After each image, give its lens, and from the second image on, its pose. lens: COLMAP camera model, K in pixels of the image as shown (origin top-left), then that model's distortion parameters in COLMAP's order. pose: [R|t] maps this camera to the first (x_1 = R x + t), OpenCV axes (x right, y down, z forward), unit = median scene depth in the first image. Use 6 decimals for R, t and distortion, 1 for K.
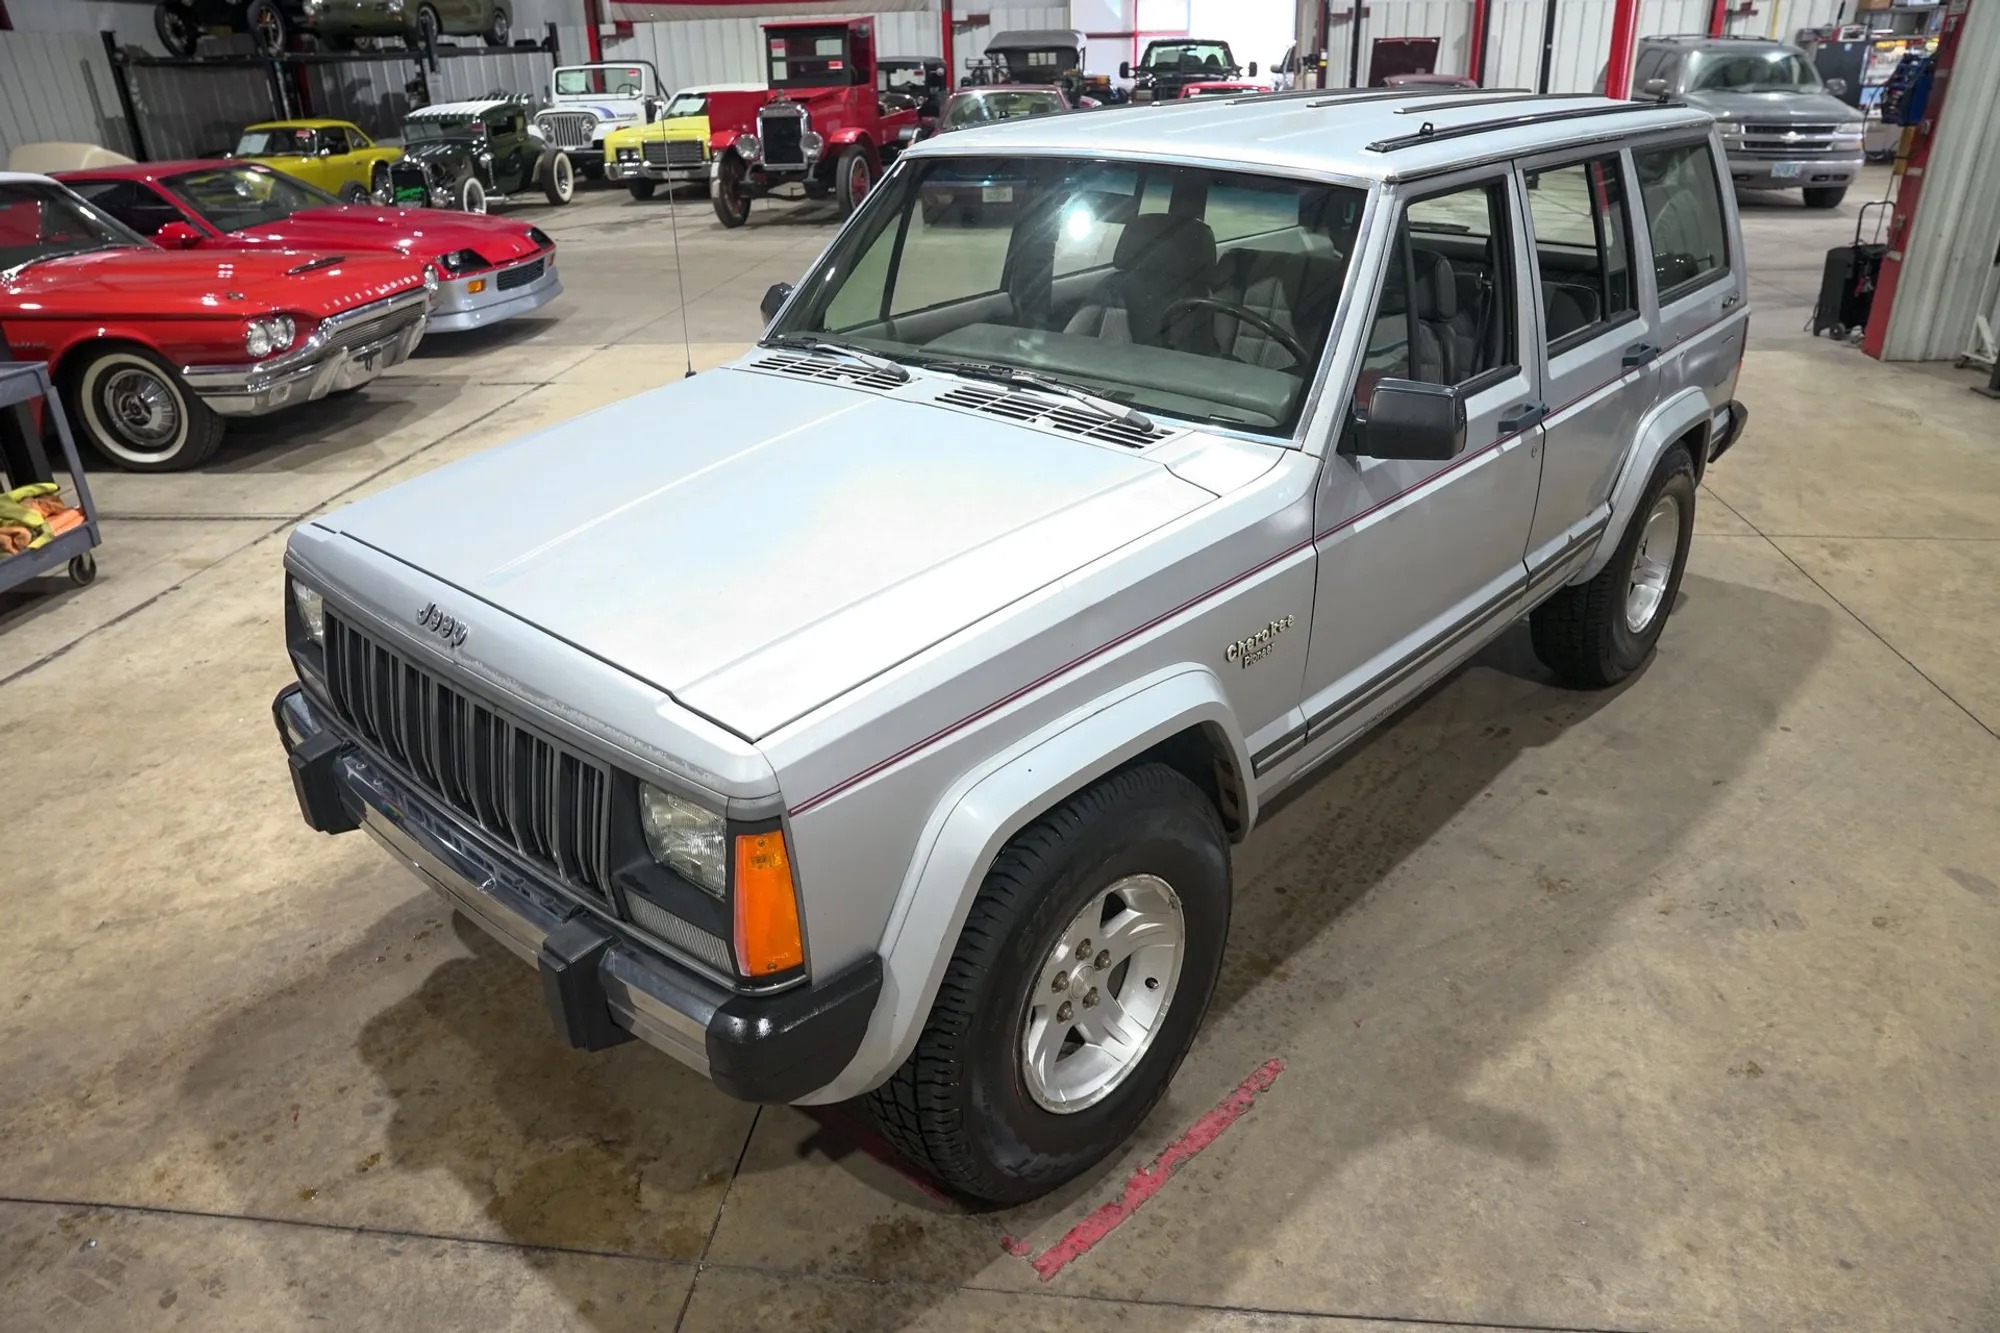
lens RADIAL K [[1375.3, 0, 1009.3], [0, 1375.3, 660.4], [0, 0, 1]] dist [-0.141221, 0.112396]
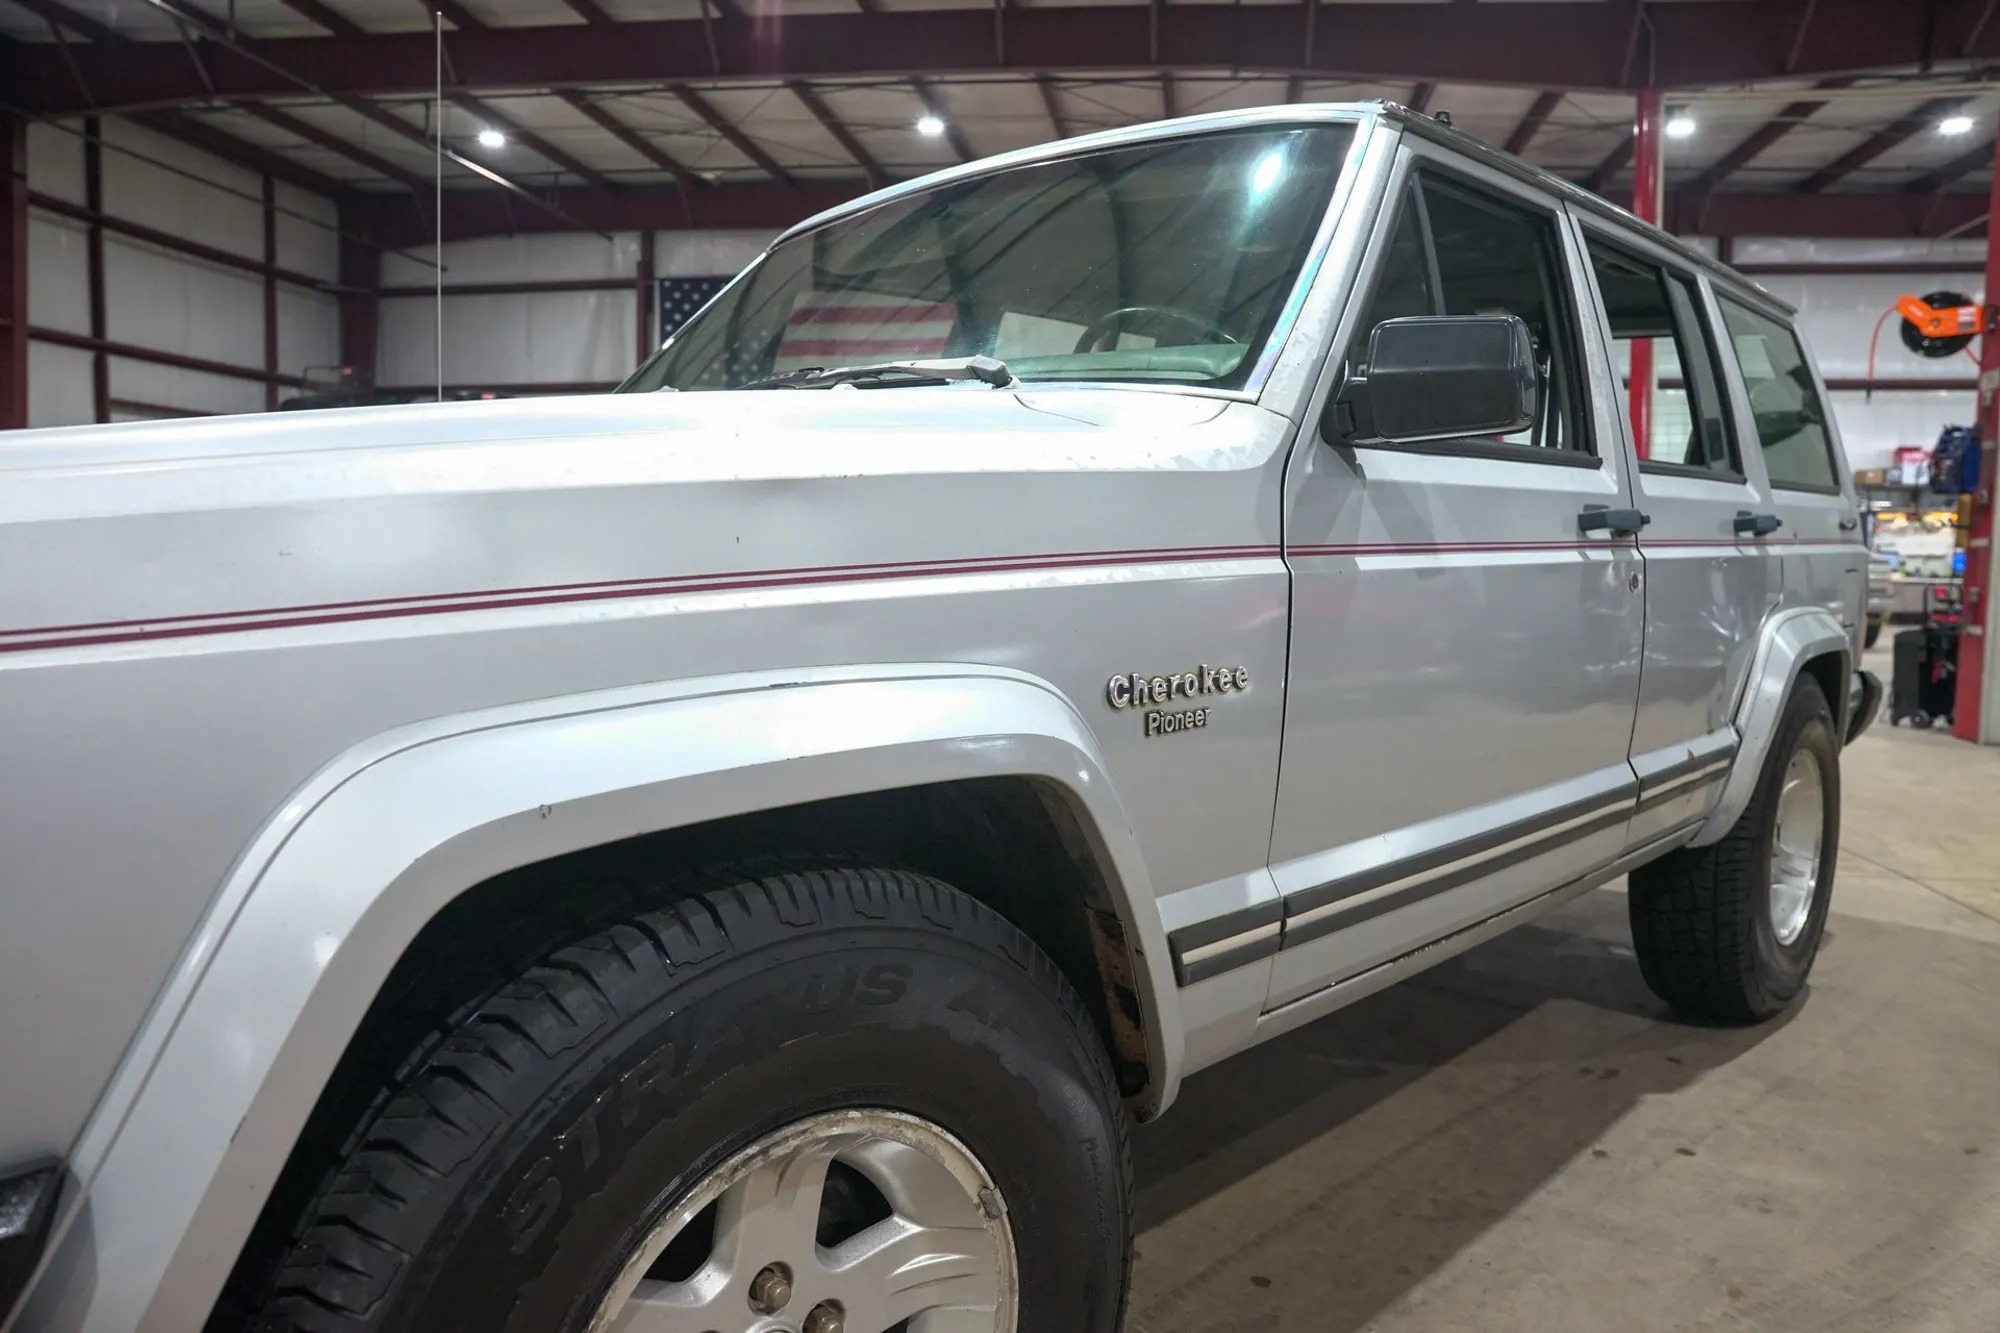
lens RADIAL K [[1374.4, 0, 1006.1], [0, 1374.4, 664.3], [0, 0, 1]] dist [-0.145519, 0.116478]
pose [[0.998864, 0.034839, -0.032519, 0.091069], [-0.043748, 0.940947, -0.335715, 0.106800], [0.018902, 0.336757, 0.941402, 0.341184]]
